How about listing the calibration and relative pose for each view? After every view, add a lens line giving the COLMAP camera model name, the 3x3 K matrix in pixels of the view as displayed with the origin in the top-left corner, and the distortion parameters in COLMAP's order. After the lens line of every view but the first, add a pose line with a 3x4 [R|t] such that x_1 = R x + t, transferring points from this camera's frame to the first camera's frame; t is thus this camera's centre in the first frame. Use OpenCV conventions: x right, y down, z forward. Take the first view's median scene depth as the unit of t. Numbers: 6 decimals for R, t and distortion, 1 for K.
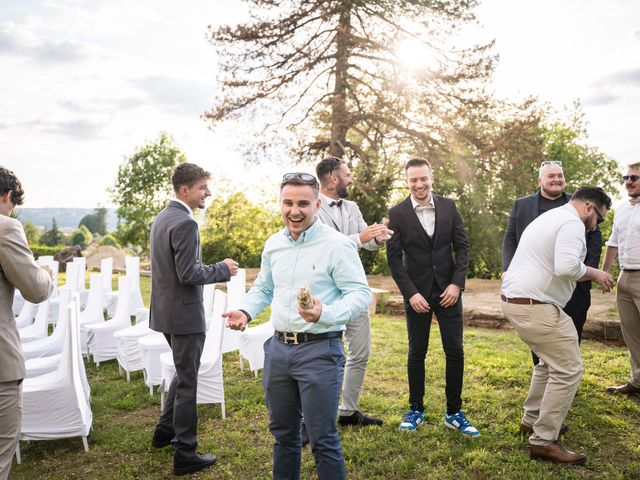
lens RADIAL K [[706.1, 0, 320.0], [0, 706.1, 239.8], [0, 0, 1]] dist [-0.014965, 0.000000]
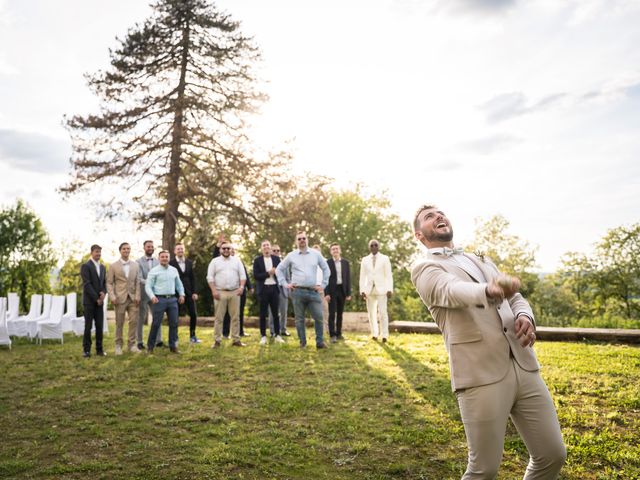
lens RADIAL K [[706.1, 0, 320.1], [0, 706.1, 239.7], [0, 0, 1]] dist [-0.014965, 0.000000]
pose [[0.981259, 0.003297, 0.192666, 0.038421], [0.013006, 0.996440, -0.083292, 0.013208], [-0.192255, 0.084237, 0.977723, -0.232429]]
